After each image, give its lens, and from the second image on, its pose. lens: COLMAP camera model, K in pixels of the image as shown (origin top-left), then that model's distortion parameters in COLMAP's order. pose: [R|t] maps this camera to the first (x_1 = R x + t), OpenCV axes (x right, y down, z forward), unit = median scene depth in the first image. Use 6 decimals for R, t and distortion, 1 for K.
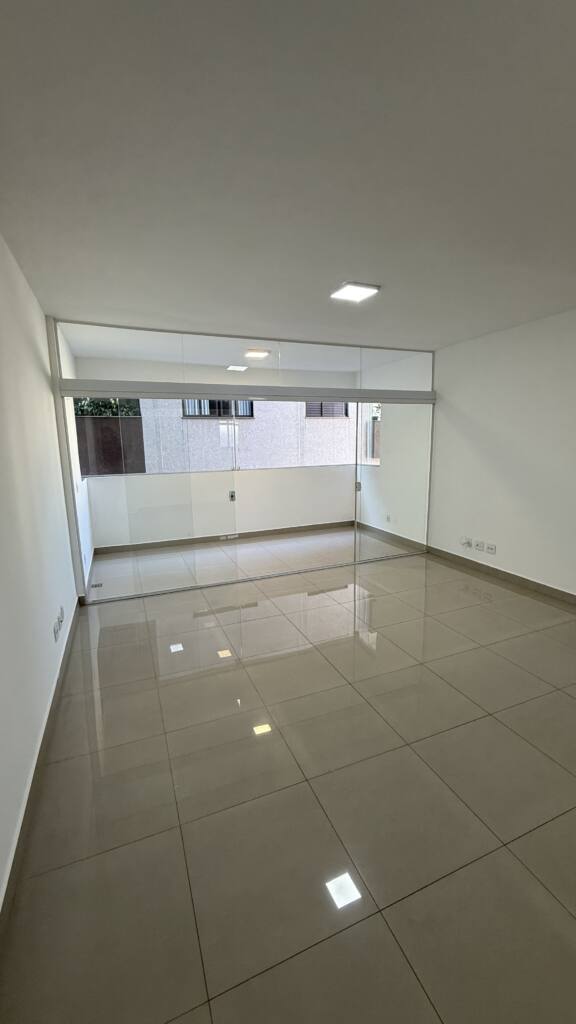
lens RADIAL K [[408.2, 0, 288.0], [0, 408.2, 512.0], [0, 0, 1]] dist [0.000281, -0.000080]
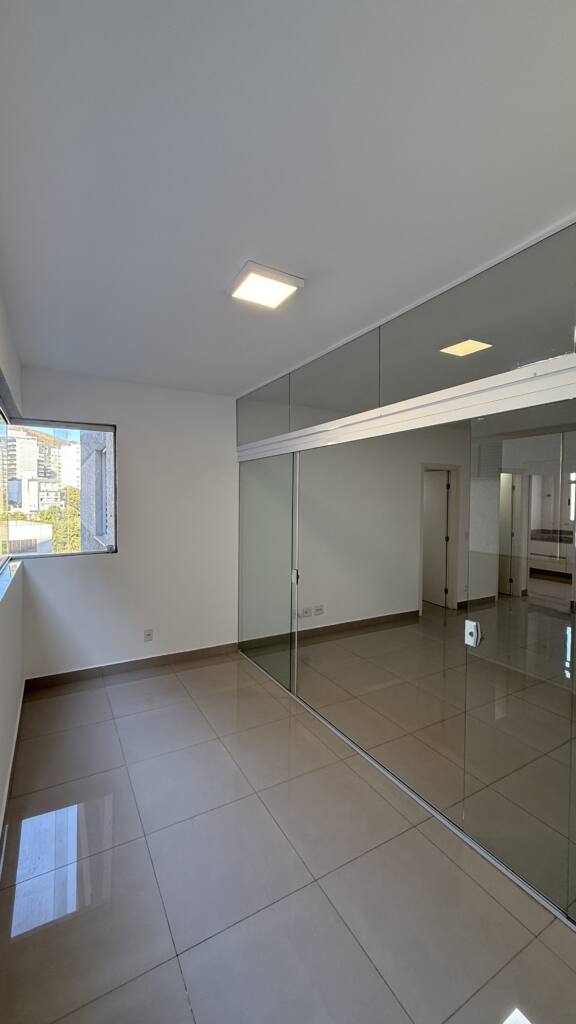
lens RADIAL K [[408.2, 0, 288.0], [0, 408.2, 512.0], [0, 0, 1]] dist [0.000281, -0.000080]
pose [[-0.128144, -0.019773, 0.991558, -0.467422], [0.168629, 0.984809, 0.041431, -0.191426], [-0.977314, 0.172514, -0.122863, 1.052095]]
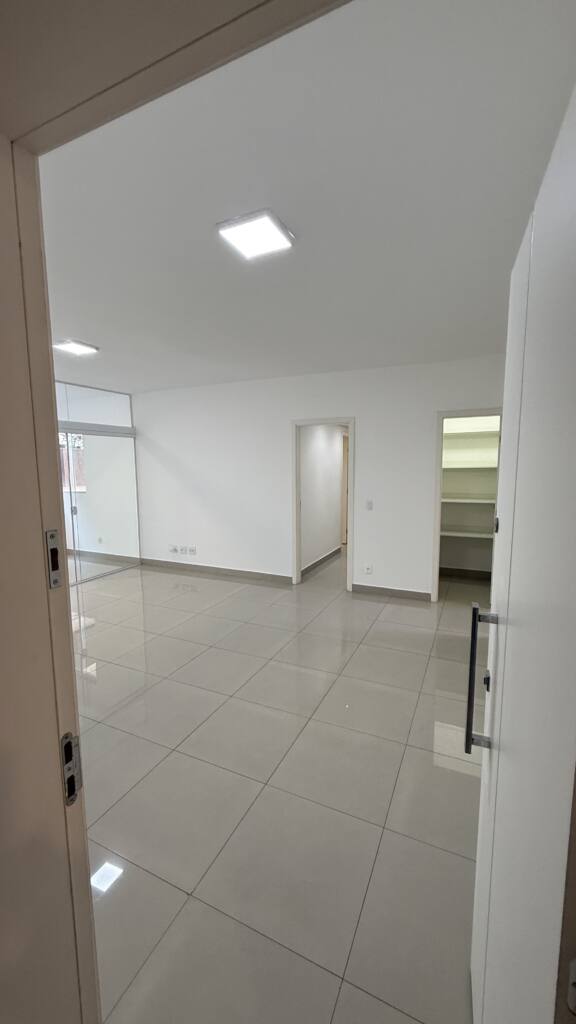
lens RADIAL K [[408.2, 0, 288.0], [0, 408.2, 512.0], [0, 0, 1]] dist [0.000281, -0.000080]
pose [[0.741134, -0.066303, 0.668075, -0.126117], [0.113221, 0.993202, -0.027033, 0.033877], [-0.661741, 0.095675, 0.743603, -0.167376]]
